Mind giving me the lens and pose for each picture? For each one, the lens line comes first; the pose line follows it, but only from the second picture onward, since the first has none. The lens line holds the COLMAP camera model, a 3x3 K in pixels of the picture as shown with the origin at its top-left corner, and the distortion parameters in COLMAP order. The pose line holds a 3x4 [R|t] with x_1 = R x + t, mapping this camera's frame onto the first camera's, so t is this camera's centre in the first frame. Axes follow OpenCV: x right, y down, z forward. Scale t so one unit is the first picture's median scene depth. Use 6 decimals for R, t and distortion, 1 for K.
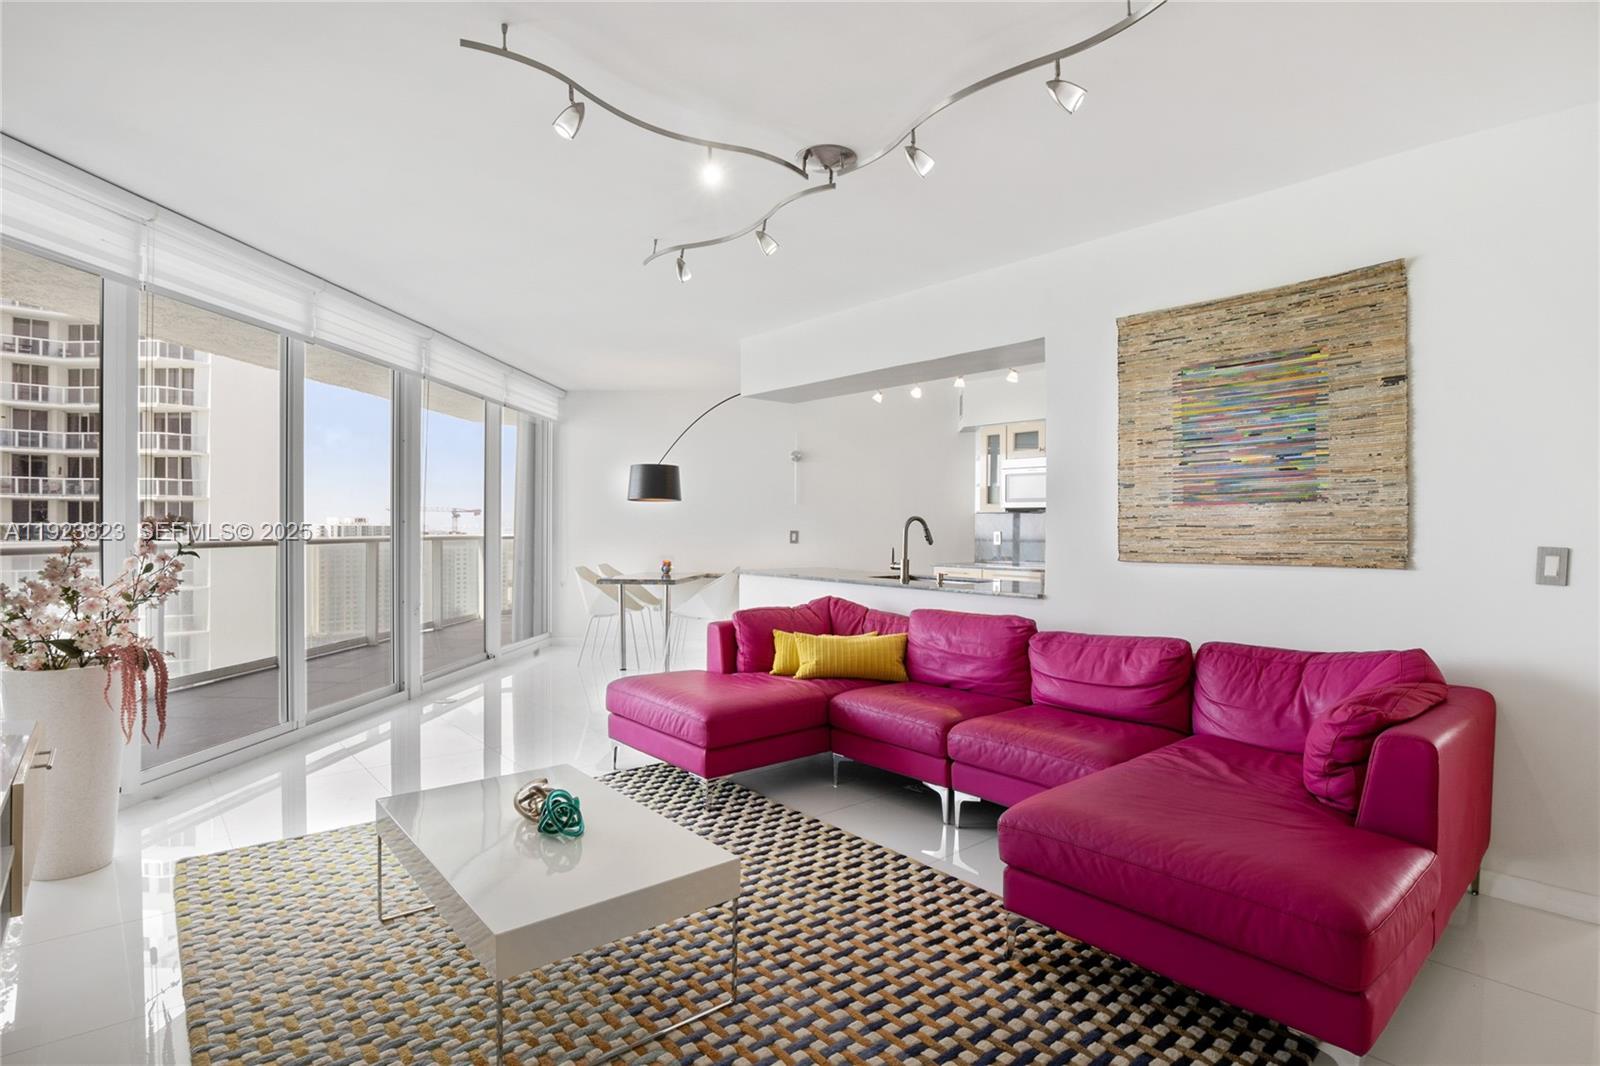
lens RADIAL K [[814.0, 0, 806.7], [0, 814.0, 534.1], [0, 0, 1]] dist [-0.043723, 0.011553]
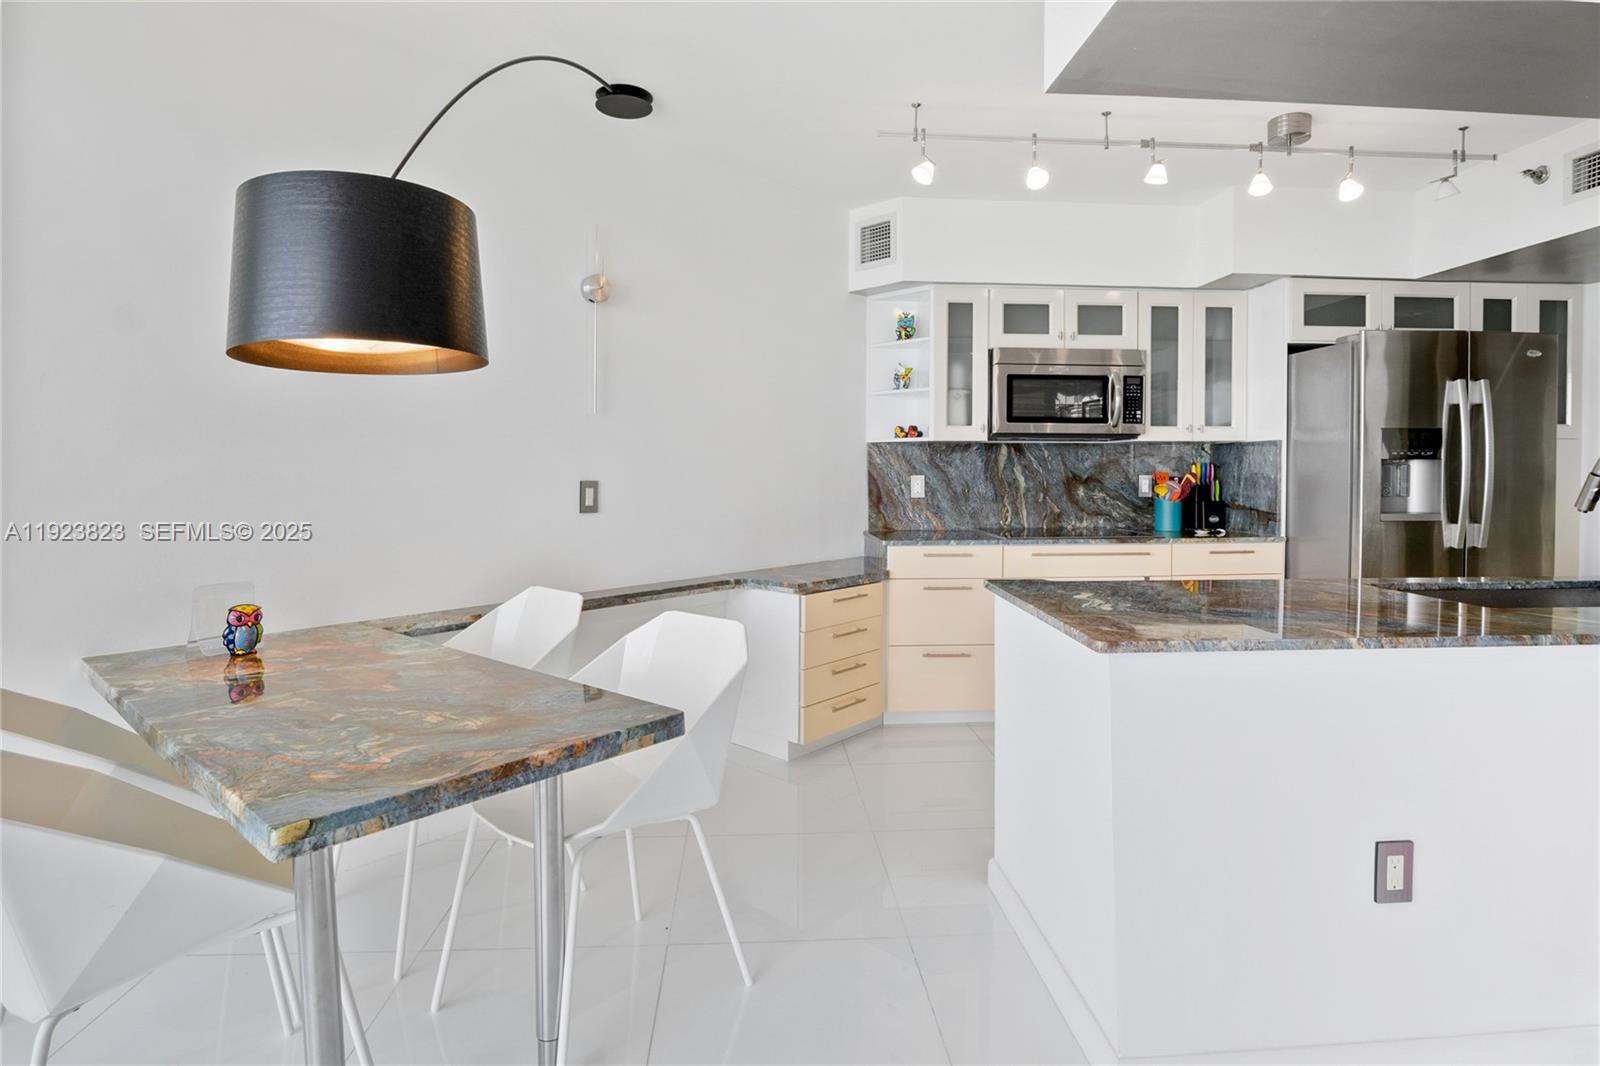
lens RADIAL K [[814.0, 0, 803.6], [0, 814.0, 494.2], [0, 0, 1]] dist [-0.043723, 0.011553]
pose [[0.593045, -0.032909, 0.804497, -0.641685], [0.010857, 0.999400, 0.032879, -0.022153], [-0.805096, -0.010764, 0.593046, 1.658939]]
